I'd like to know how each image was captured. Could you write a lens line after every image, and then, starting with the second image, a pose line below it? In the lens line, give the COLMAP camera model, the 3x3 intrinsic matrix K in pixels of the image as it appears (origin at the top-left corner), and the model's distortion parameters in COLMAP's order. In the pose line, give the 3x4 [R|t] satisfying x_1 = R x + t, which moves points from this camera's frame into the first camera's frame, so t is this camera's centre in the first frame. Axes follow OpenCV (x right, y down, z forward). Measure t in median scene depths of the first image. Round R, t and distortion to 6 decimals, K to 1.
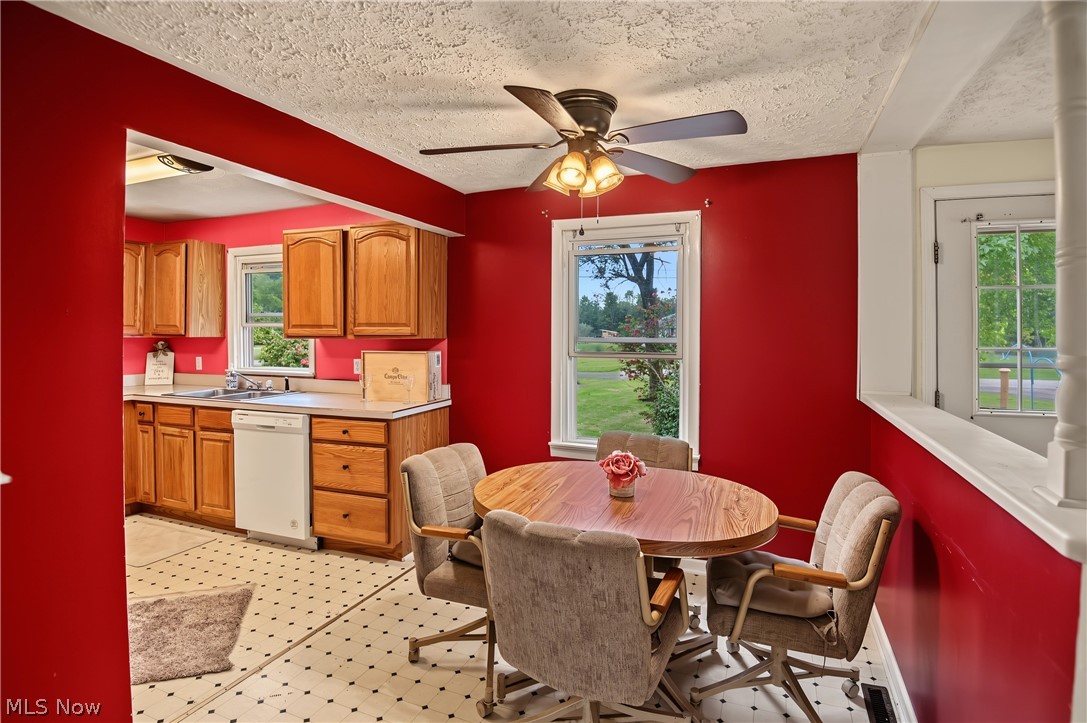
lens RADIAL K [[550.6, 0, 578.7], [0, 550.6, 341.5], [0, 0, 1]] dist [-0.043666, -0.000142]
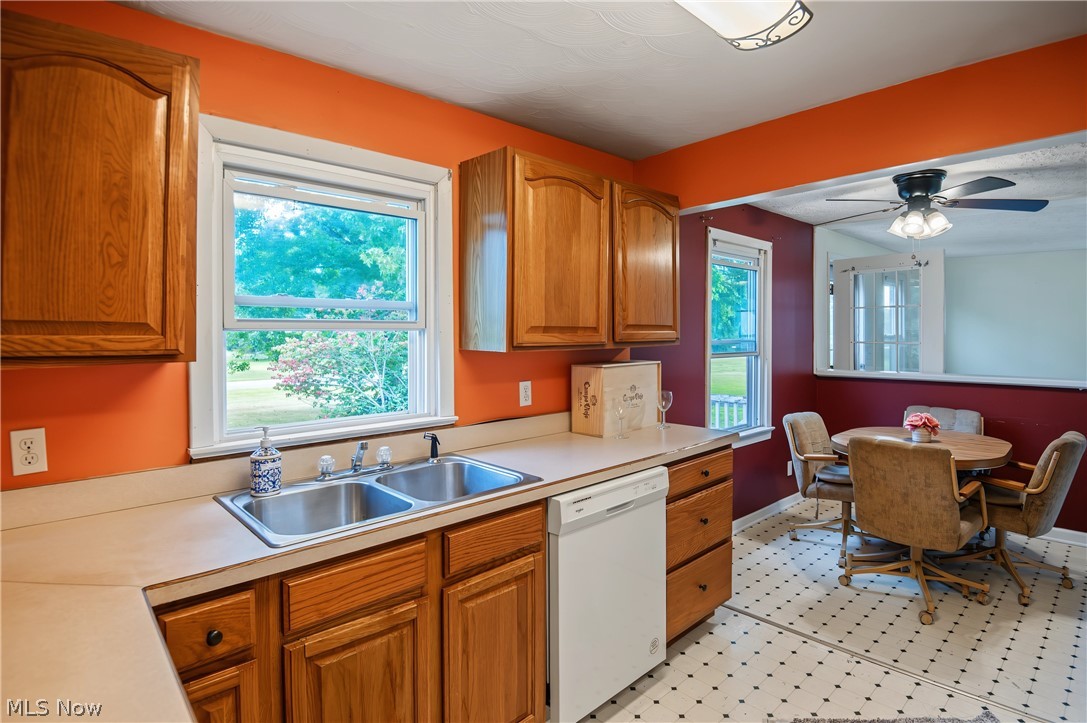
lens RADIAL K [[550.6, 0, 578.7], [0, 550.6, 341.5], [0, 0, 1]] dist [-0.043666, -0.000142]
pose [[0.436441, -0.017912, 0.899554, -1.171676], [0.028738, 0.999569, 0.005961, -0.020258], [-0.899274, 0.023250, 0.436768, 0.832247]]
